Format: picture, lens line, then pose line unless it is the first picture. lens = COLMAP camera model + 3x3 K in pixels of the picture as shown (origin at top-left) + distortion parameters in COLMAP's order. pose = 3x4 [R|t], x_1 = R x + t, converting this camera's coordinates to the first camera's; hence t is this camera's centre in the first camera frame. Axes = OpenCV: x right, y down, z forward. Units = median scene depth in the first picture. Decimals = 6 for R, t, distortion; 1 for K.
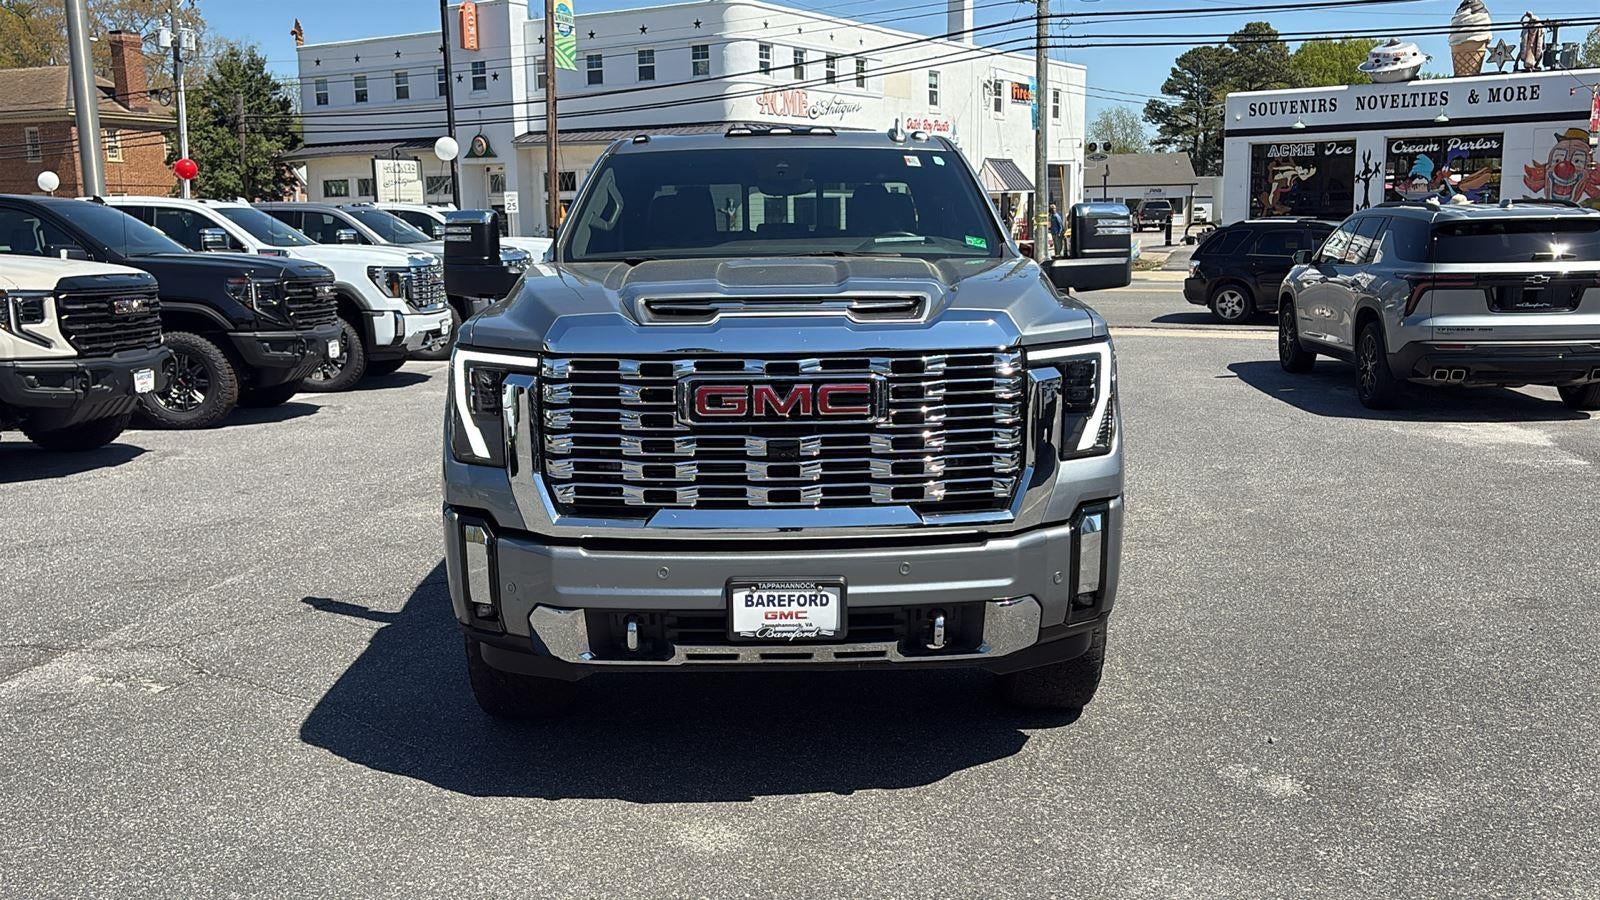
lens RADIAL K [[1487.2, 0, 795.7], [0, 1487.2, 449.5], [0, 0, 1]] dist [0.032872, 0.000000]
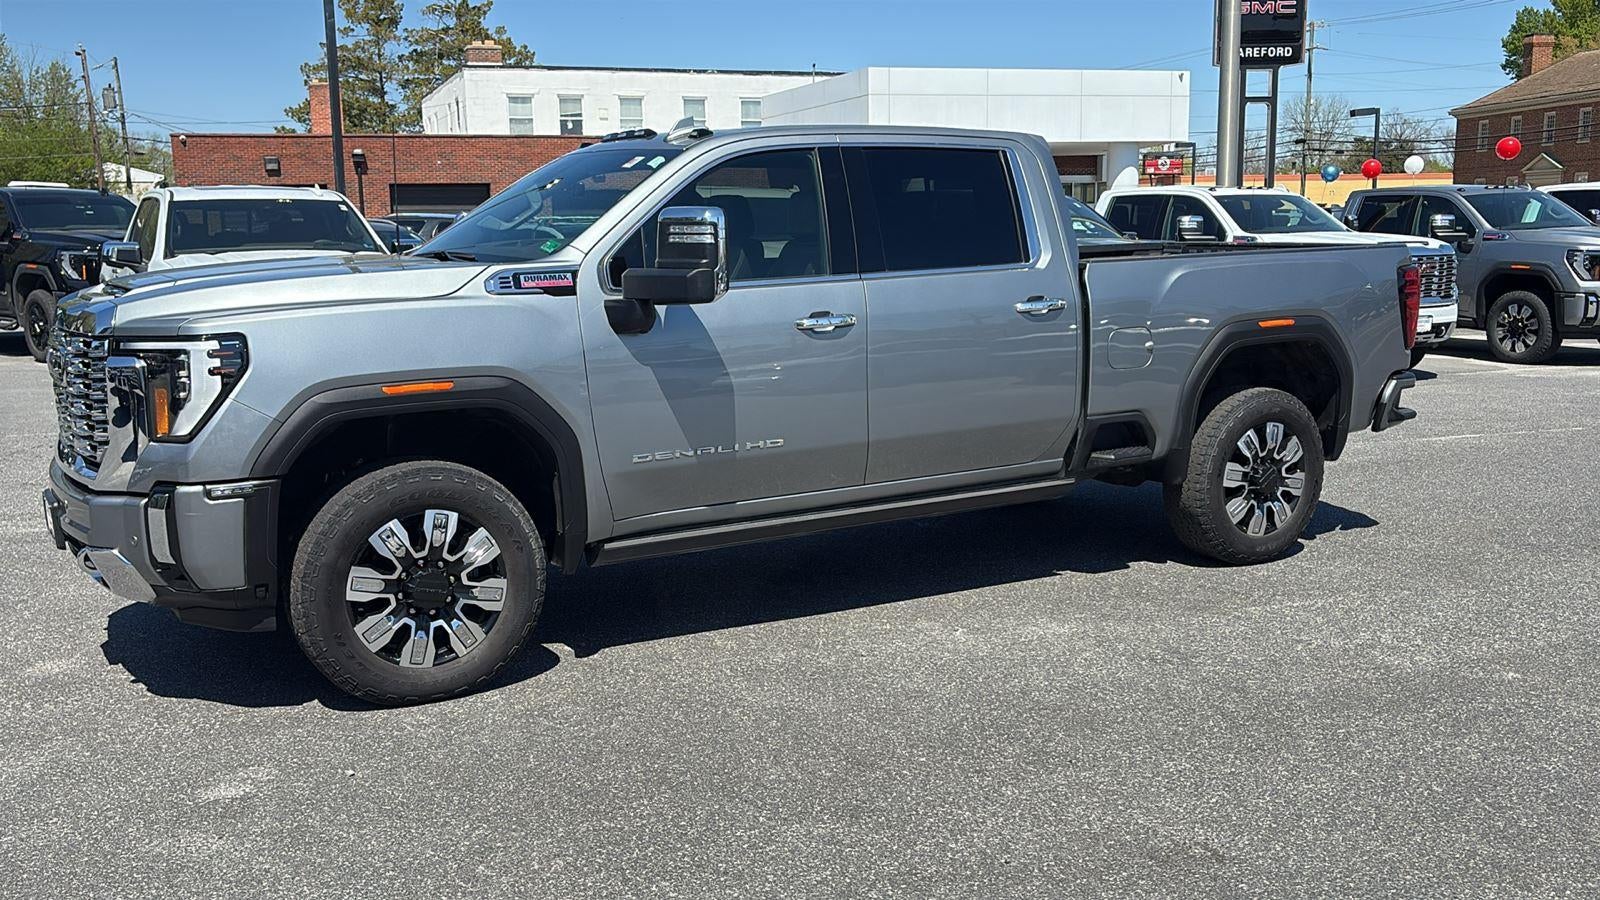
lens RADIAL K [[1487.2, 0, 784.4], [0, 1487.2, 481.8], [0, 0, 1]] dist [0.032872, 0.000000]
pose [[0.501386, 0.155574, -0.851122, 0.898341], [-0.125133, 0.986398, 0.106586, -0.092658], [0.856127, 0.053063, 0.514034, 0.528990]]
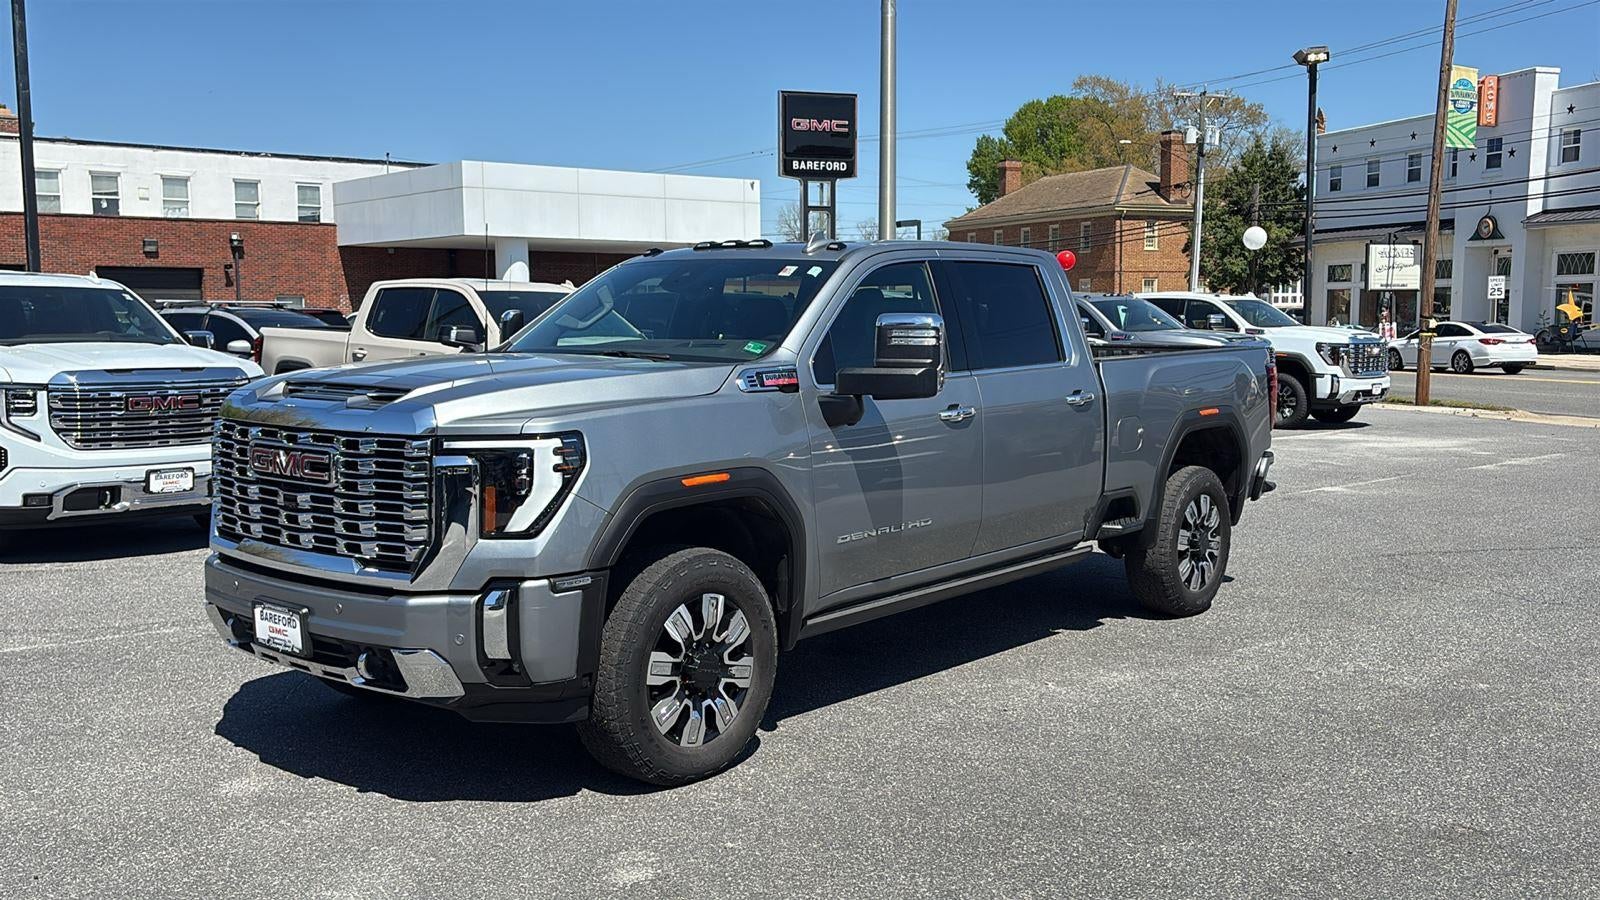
lens RADIAL K [[1487.2, 0, 800.0], [0, 1487.2, 454.2], [0, 0, 1]] dist [0.032872, 0.000000]
pose [[0.760483, 0.076549, -0.644830, 0.709080], [-0.109260, 0.993954, -0.010861, -0.046017], [0.640099, 0.078713, 0.764249, 0.171638]]
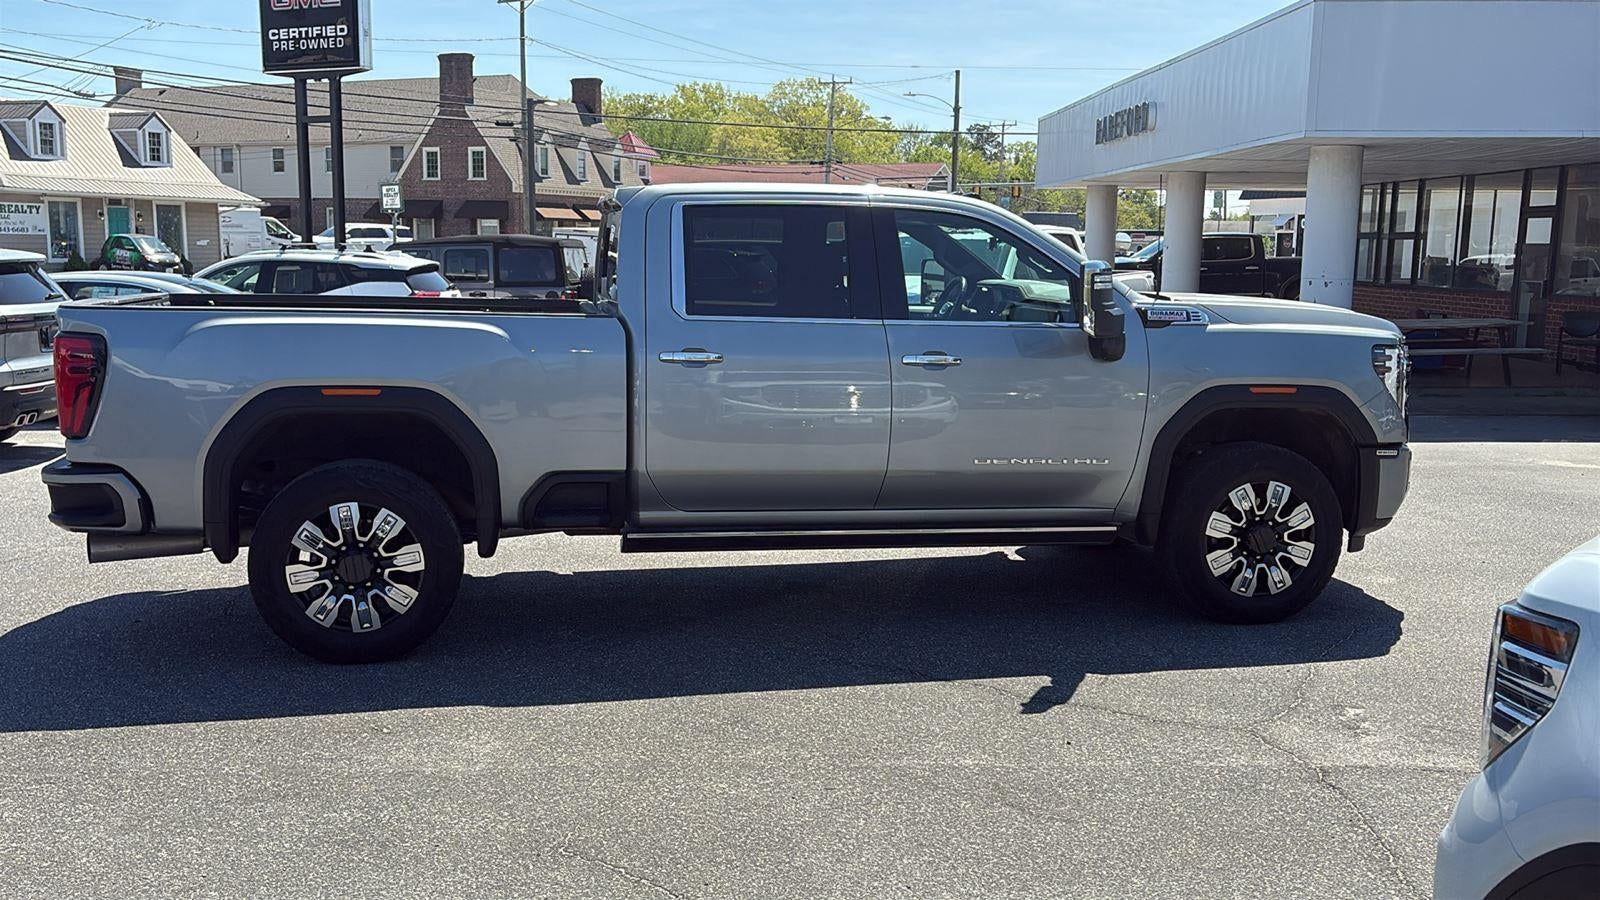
lens RADIAL K [[1487.2, 0, 786.4], [0, 1487.2, 456.0], [0, 0, 1]] dist [0.032872, 0.000000]
pose [[-0.167603, -0.127349, 0.977595, -1.133892], [0.145012, 0.977651, 0.152218, -0.195816], [-0.975131, 0.167276, -0.145390, 1.251585]]
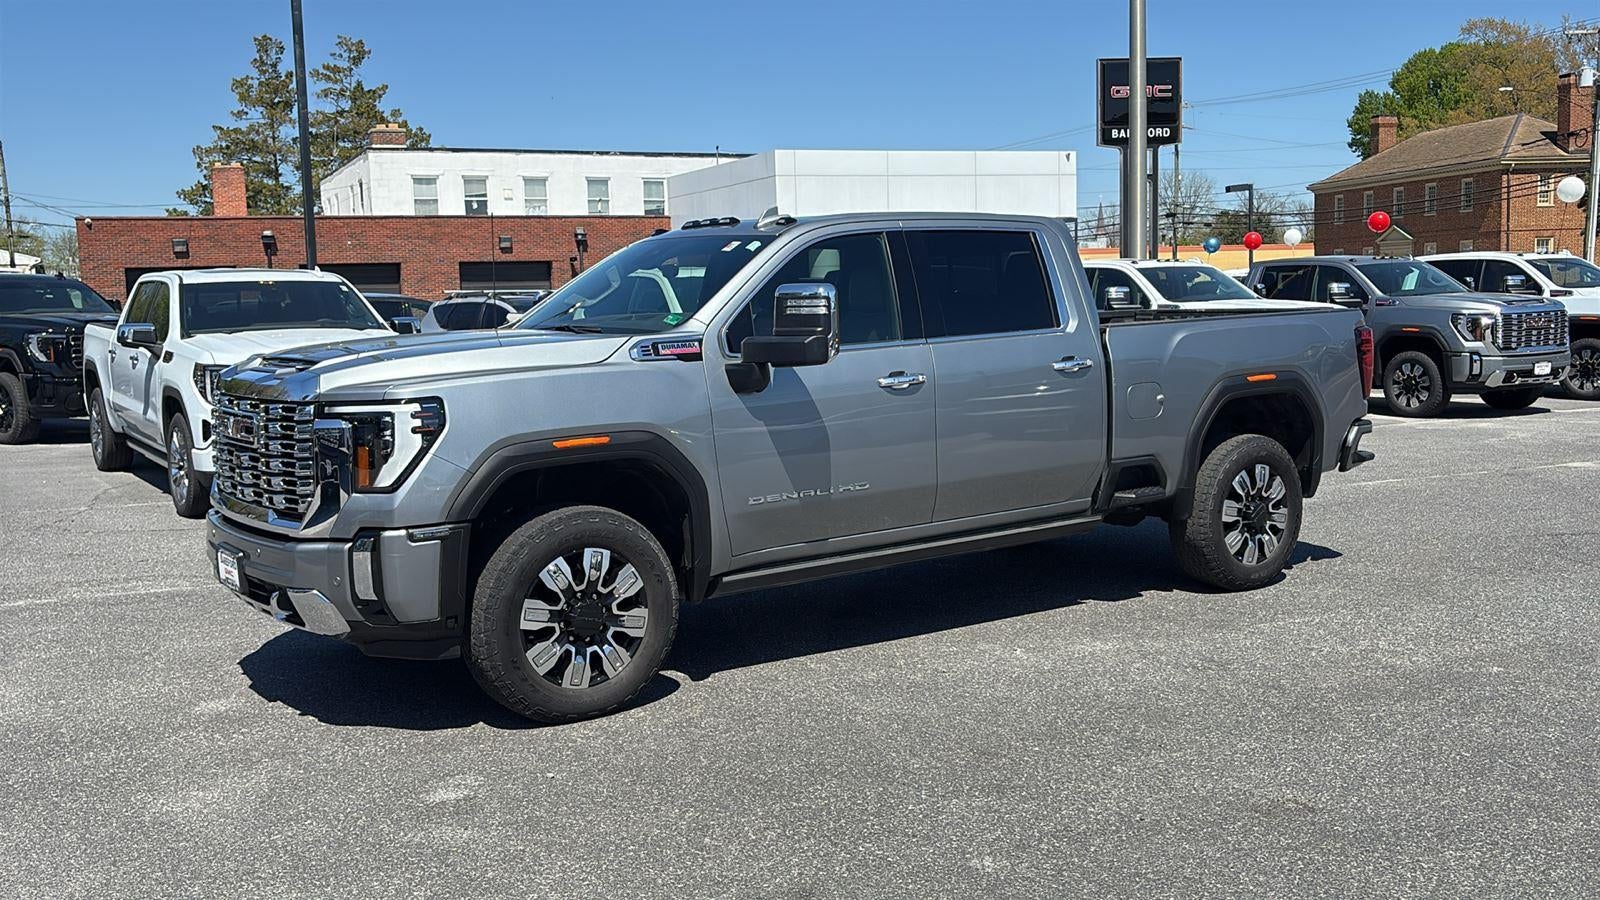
lens RADIAL K [[1487.2, 0, 788.6], [0, 1487.2, 452.7], [0, 0, 1]] dist [0.032872, 0.000000]
pose [[0.570853, 0.085929, -0.816543, 0.933702], [-0.107046, 0.993809, 0.029747, -0.068270], [0.814044, 0.070427, 0.576517, 0.353563]]
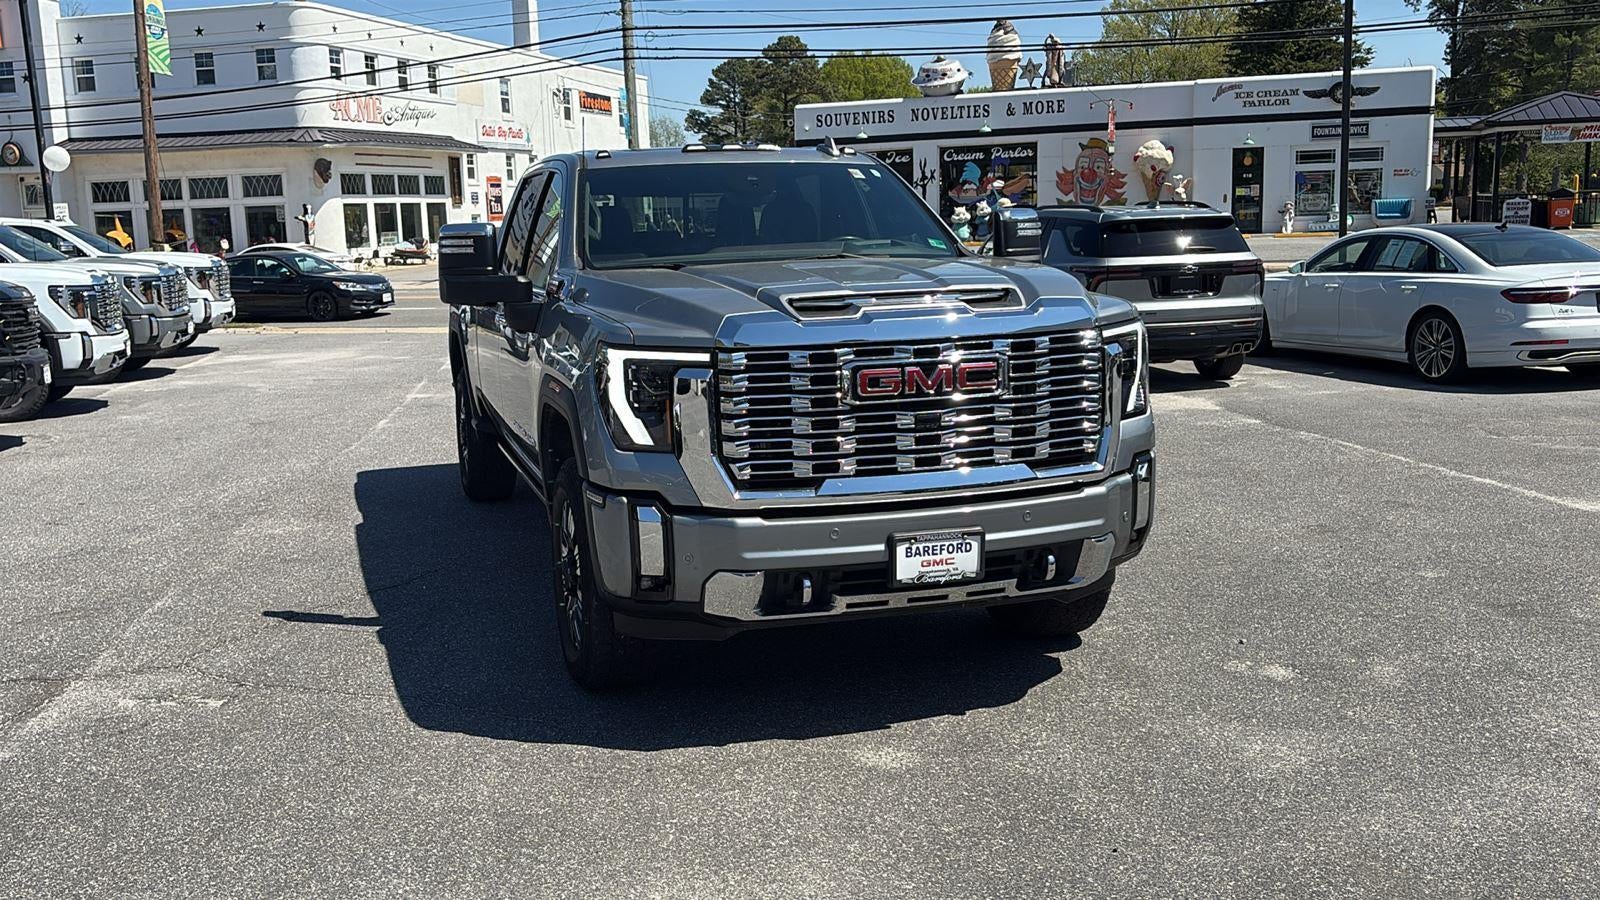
lens RADIAL K [[1487.2, 0, 760.6], [0, 1487.2, 447.1], [0, 0, 1]] dist [0.032872, 0.000000]
pose [[0.961023, -0.056870, 0.270554, -0.277231], [0.058544, 0.998283, 0.001888, 0.006278], [-0.270197, 0.014025, 0.962703, -0.057863]]
